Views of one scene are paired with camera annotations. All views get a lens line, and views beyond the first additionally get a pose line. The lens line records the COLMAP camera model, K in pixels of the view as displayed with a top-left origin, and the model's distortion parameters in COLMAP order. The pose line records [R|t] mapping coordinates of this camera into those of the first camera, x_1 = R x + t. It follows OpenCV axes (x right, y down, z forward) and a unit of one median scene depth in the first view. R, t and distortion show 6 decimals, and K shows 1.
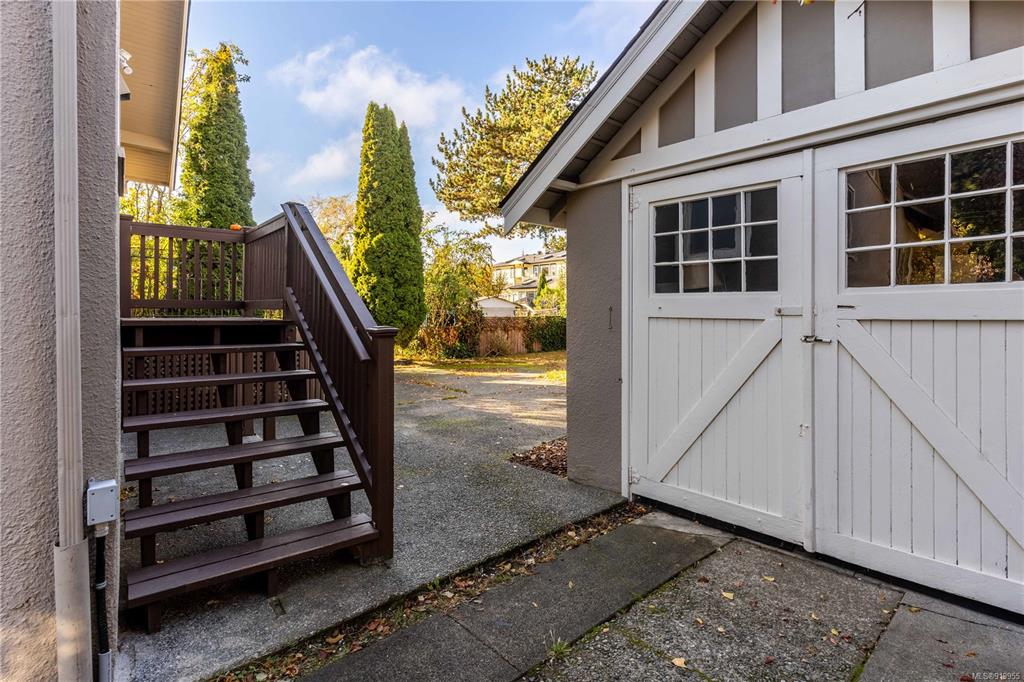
lens RADIAL K [[501.2, 0, 513.5], [0, 501.2, 310.1], [0, 0, 1]] dist [0.017031, 0.000155]
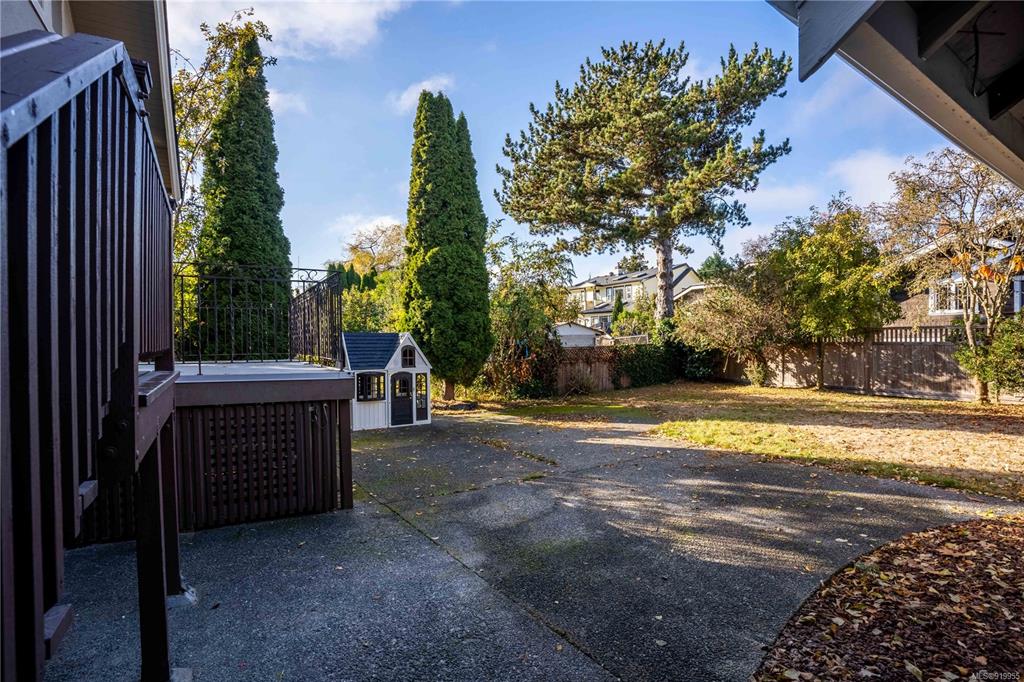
lens RADIAL K [[497.1, 0, 506.4], [0, 497.1, 338.2], [0, 0, 1]] dist [-0.062516, 0.000331]
pose [[0.989617, -0.018458, -0.142536, -0.033649], [0.018901, 0.999820, 0.001755, -0.004303], [0.142478, -0.004431, 0.989788, 0.182962]]
